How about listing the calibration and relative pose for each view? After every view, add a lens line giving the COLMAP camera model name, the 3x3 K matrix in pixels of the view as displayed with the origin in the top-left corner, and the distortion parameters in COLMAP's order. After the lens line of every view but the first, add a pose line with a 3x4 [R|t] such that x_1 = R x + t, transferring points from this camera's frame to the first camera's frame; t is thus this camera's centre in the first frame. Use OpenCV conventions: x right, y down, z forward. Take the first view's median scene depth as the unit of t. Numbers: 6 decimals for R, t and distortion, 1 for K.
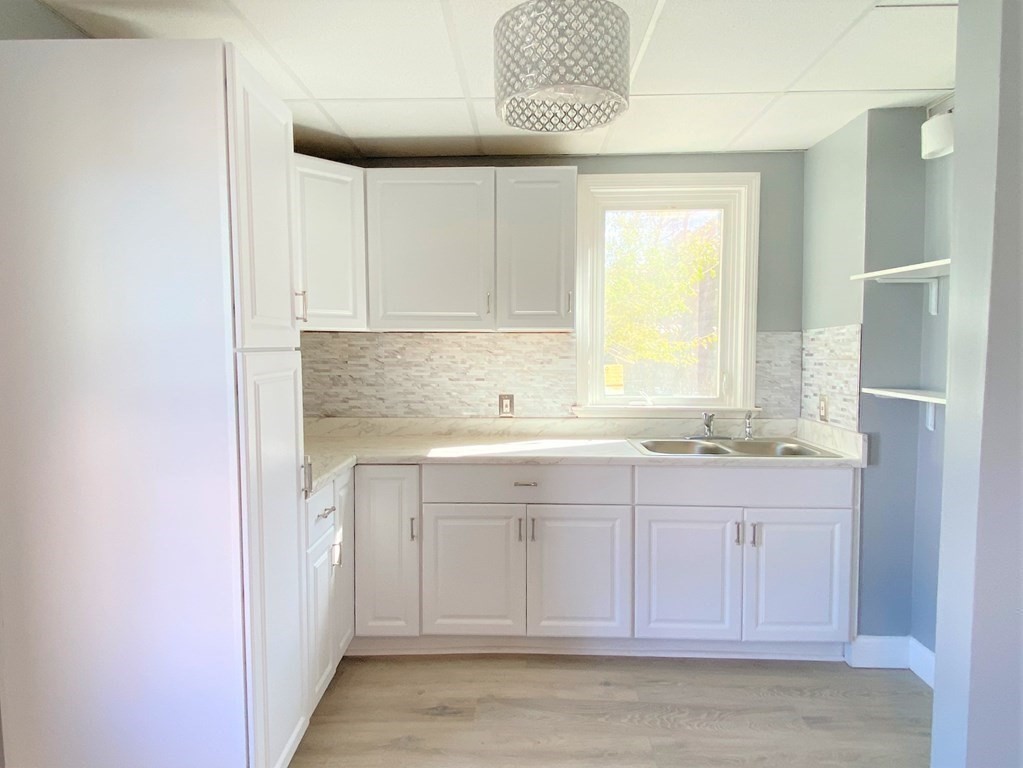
lens RADIAL K [[612.3, 0, 511.4], [0, 612.3, 379.1], [0, 0, 1]] dist [0.048602, -0.042828]
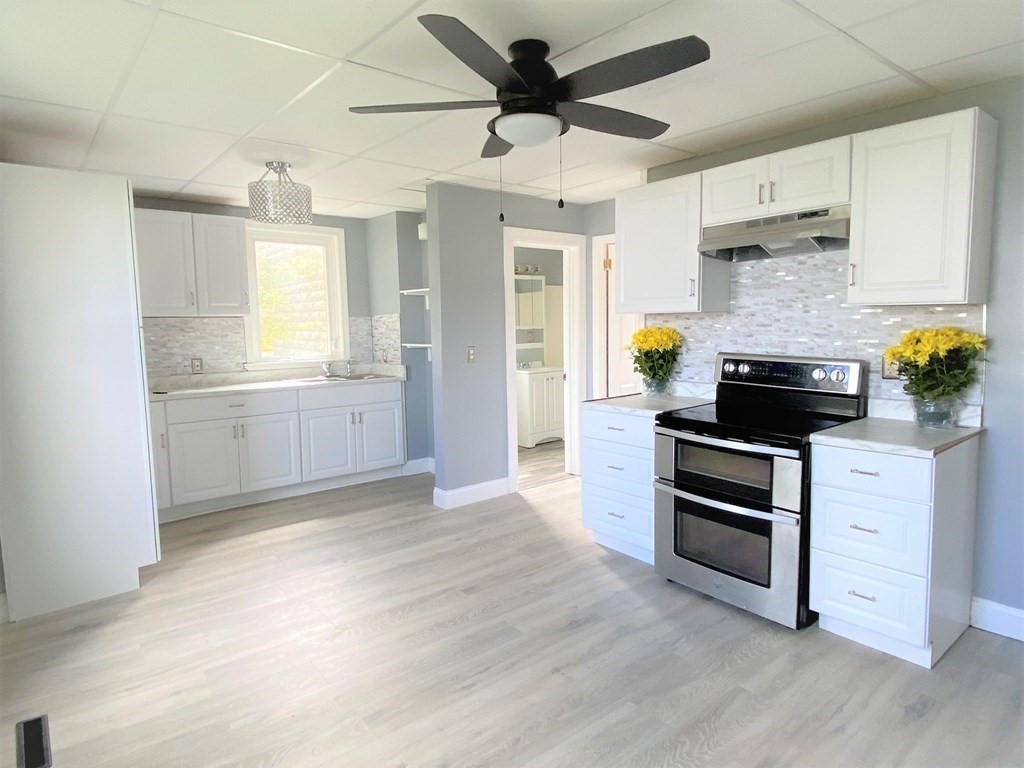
lens RADIAL K [[612.9, 0, 514.4], [0, 612.9, 382.4], [0, 0, 1]] dist [0.048602, -0.042828]
pose [[0.755230, -0.074351, 0.651229, -0.502090], [0.053362, 0.997222, 0.051968, 0.056038], [-0.653284, -0.004497, 0.757099, -0.810759]]
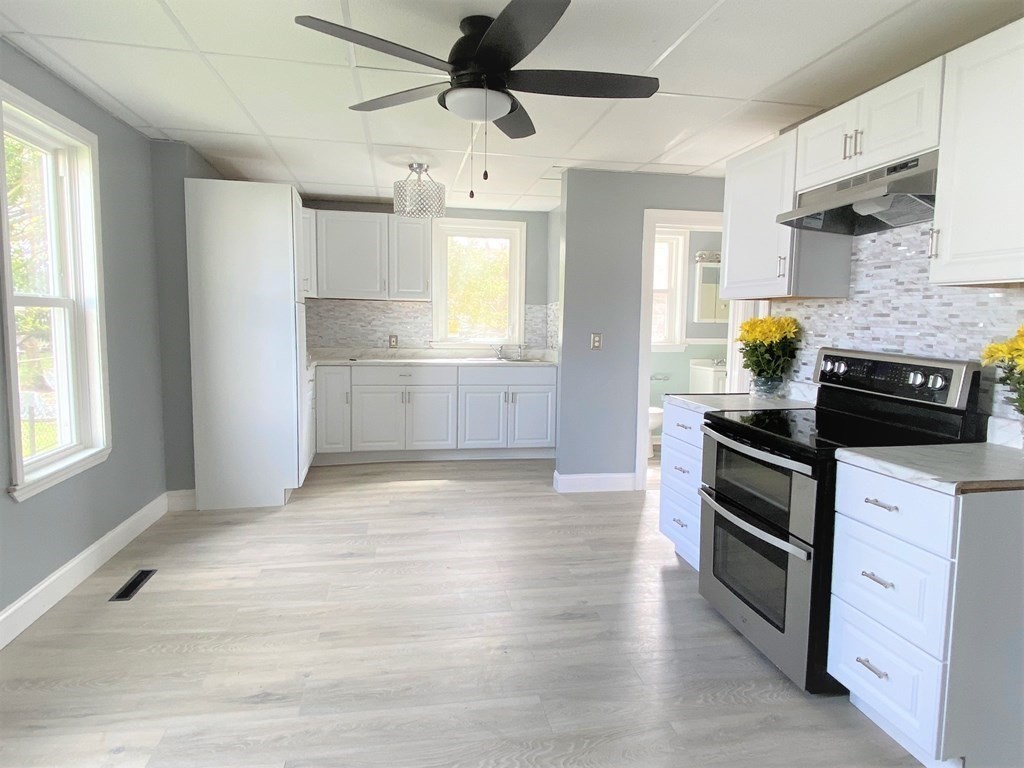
lens RADIAL K [[612.9, 0, 513.8], [0, 612.9, 379.6], [0, 0, 1]] dist [0.048602, -0.042828]
pose [[0.977391, -0.000393, 0.211440, -0.053928], [-0.007575, 0.999291, 0.036875, 0.105035], [-0.211304, -0.037643, 0.976695, -1.043433]]
